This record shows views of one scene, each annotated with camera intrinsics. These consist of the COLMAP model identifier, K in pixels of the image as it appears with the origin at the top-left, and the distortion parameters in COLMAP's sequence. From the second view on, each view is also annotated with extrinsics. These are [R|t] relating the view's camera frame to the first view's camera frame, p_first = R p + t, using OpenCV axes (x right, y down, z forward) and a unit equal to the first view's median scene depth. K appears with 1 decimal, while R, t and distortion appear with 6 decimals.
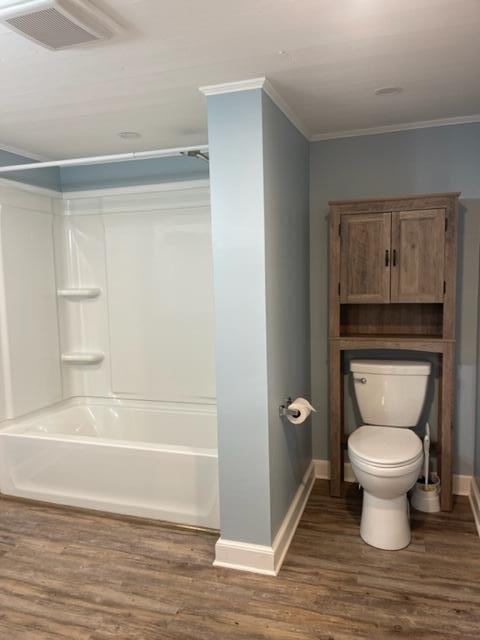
lens RADIAL K [[492.7, 0, 241.8], [0, 492.7, 322.9], [0, 0, 1]] dist [0.074059, -0.070345]
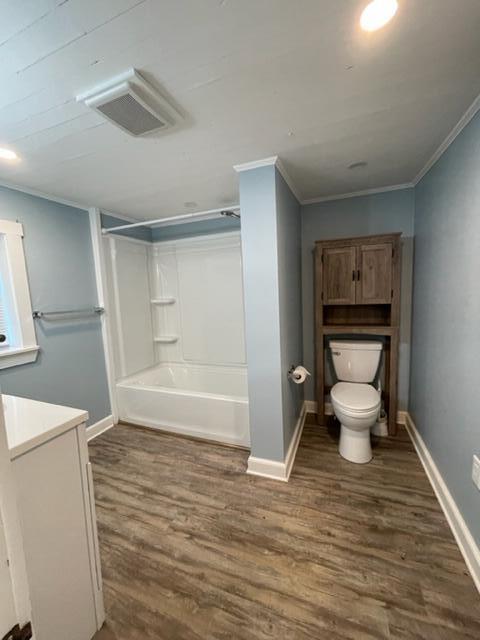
lens RADIAL K [[262.2, 0, 240.0], [0, 262.2, 317.7], [0, 0, 1]] dist [0.004436, 0.000136]
pose [[0.998430, -0.015157, -0.053926, -0.023281], [0.015689, 0.999832, 0.009453, -0.011464], [0.053774, -0.010285, 0.998500, 0.155244]]
